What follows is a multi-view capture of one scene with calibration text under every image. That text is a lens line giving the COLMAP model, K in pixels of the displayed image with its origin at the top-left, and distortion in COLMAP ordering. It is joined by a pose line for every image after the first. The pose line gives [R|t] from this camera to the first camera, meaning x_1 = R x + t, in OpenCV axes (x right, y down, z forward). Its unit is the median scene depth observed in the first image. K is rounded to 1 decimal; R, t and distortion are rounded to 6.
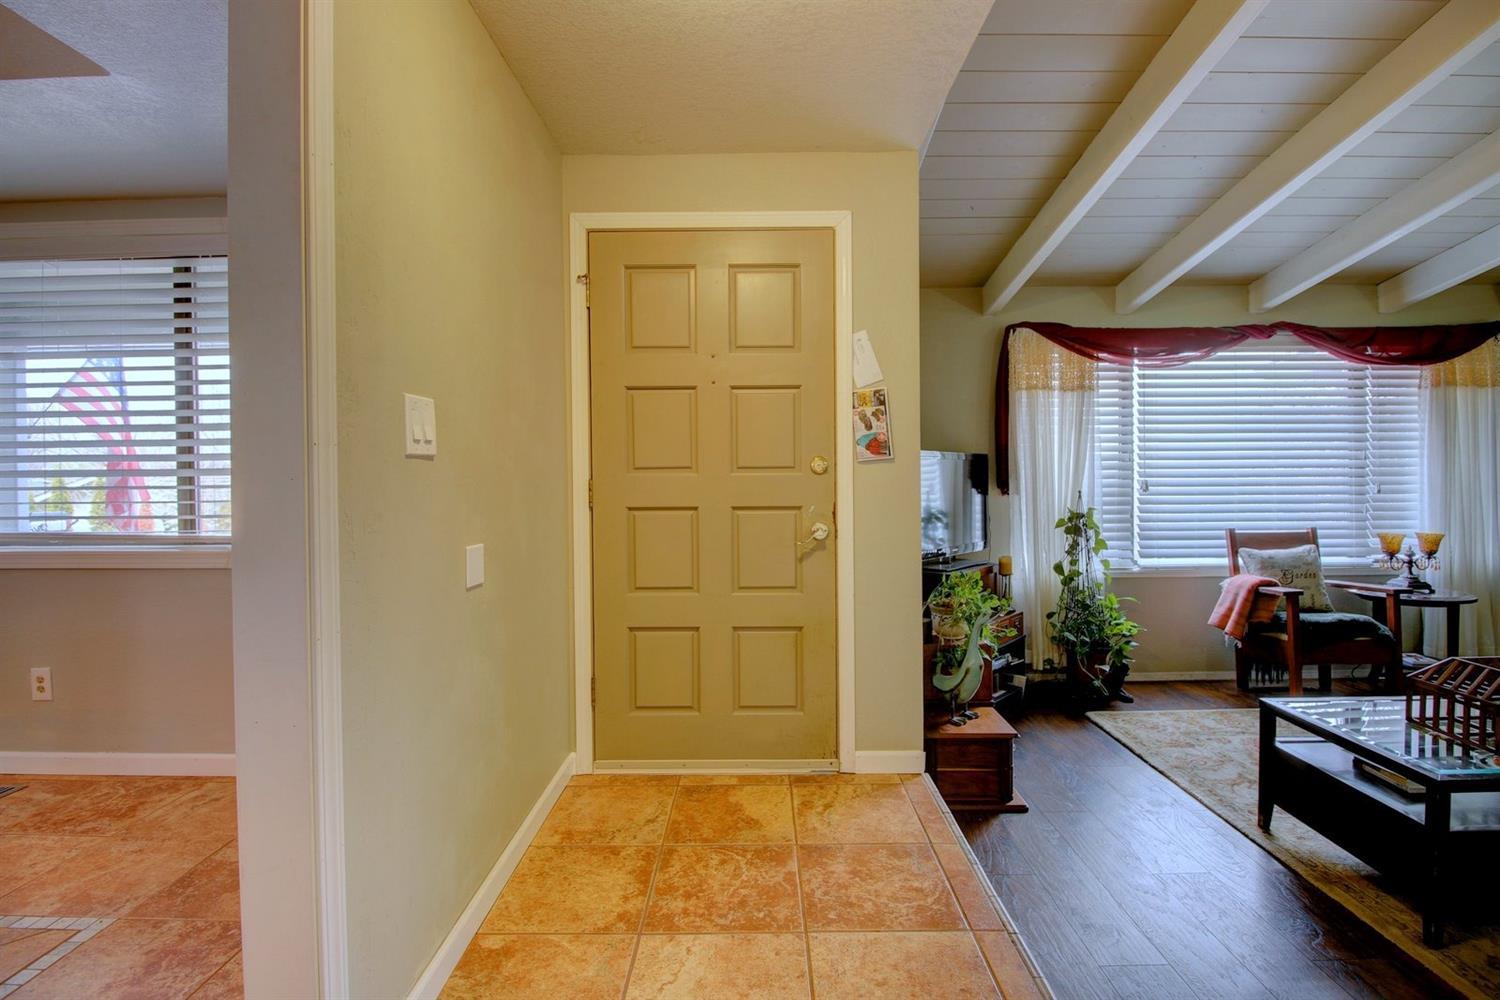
lens RADIAL K [[695.2, 0, 756.4], [0, 695.2, 484.0], [0, 0, 1]] dist [-0.004109, -0.009666]
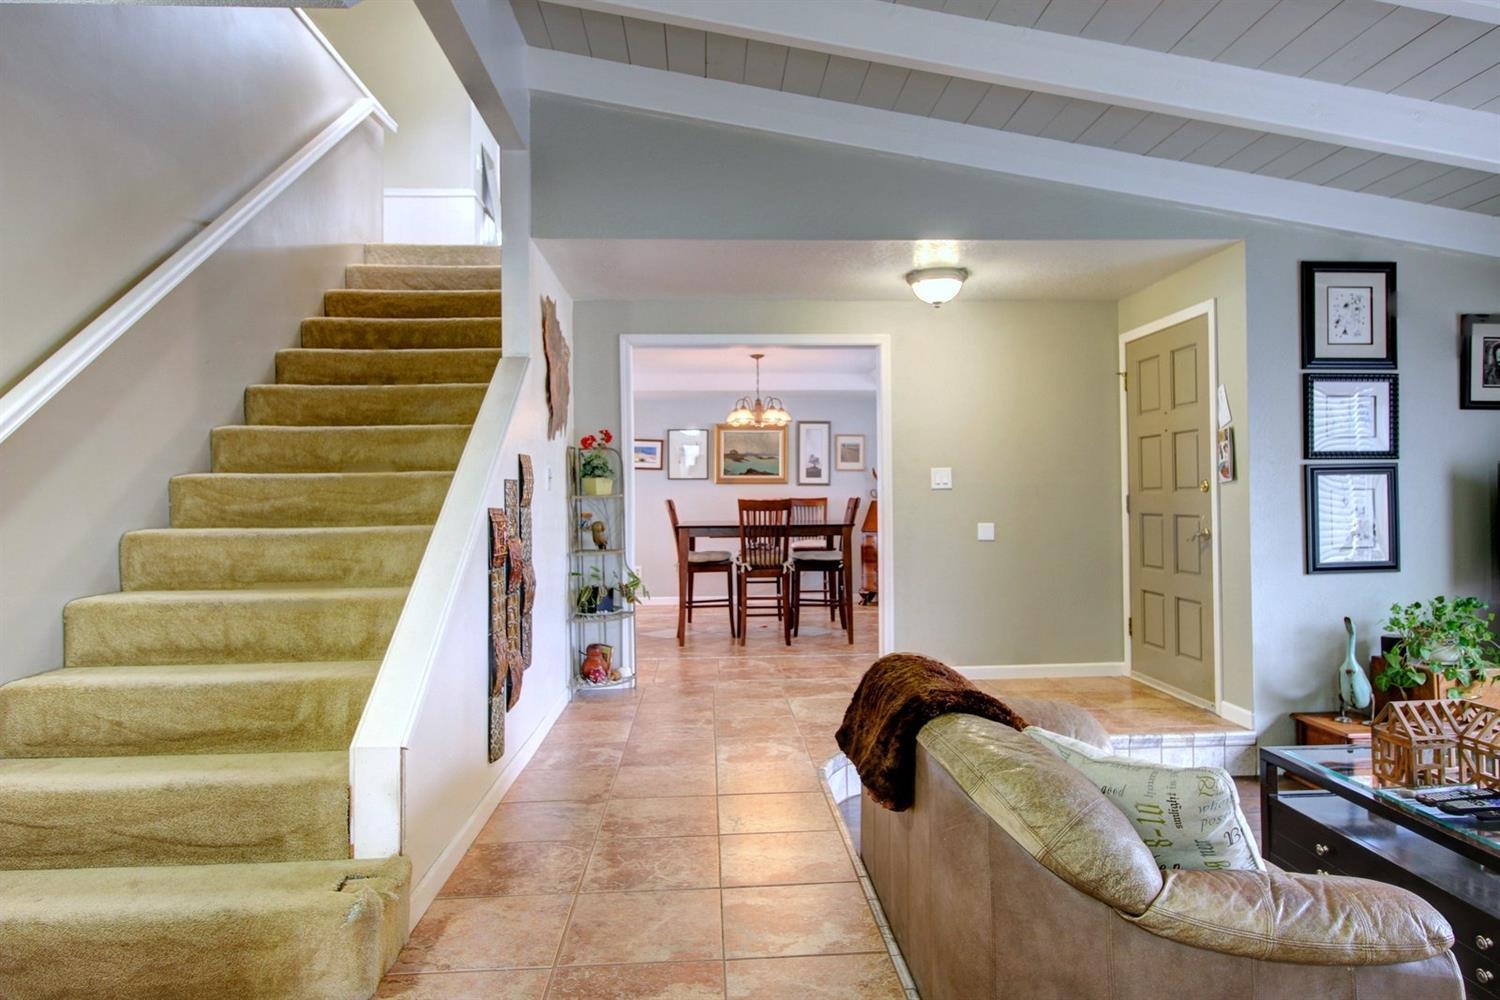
lens RADIAL K [[907.7, 0, 757.8], [0, 907.7, 489.3], [0, 0, 1]] dist [0.007055, 0.000712]
pose [[0.057407, -0.004693, -0.998340, 1.168032], [-0.002432, 0.999985, -0.004841, -0.005704], [0.998348, 0.002706, 0.057395, 0.006673]]
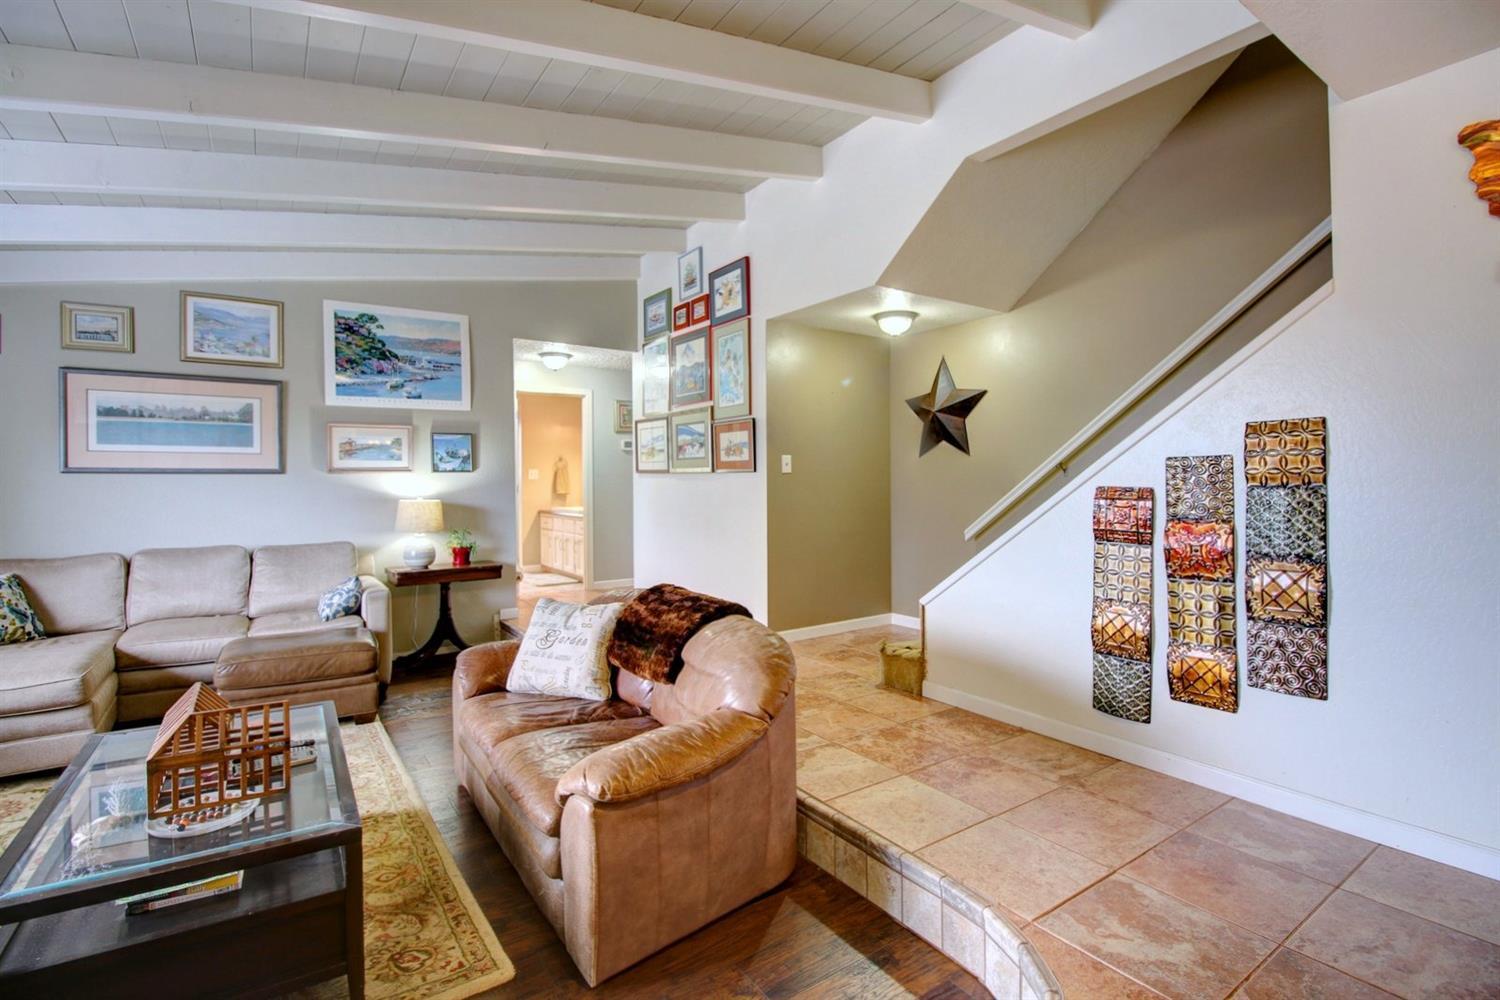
lens RADIAL K [[695.2, 0, 758.1], [0, 695.2, 486.7], [0, 0, 1]] dist [-0.004109, -0.009666]
pose [[-0.575520, 0.007004, 0.817758, -0.020511], [0.019678, 0.999792, 0.005286, -0.003060], [-0.817551, 0.019134, -0.575539, 0.496261]]
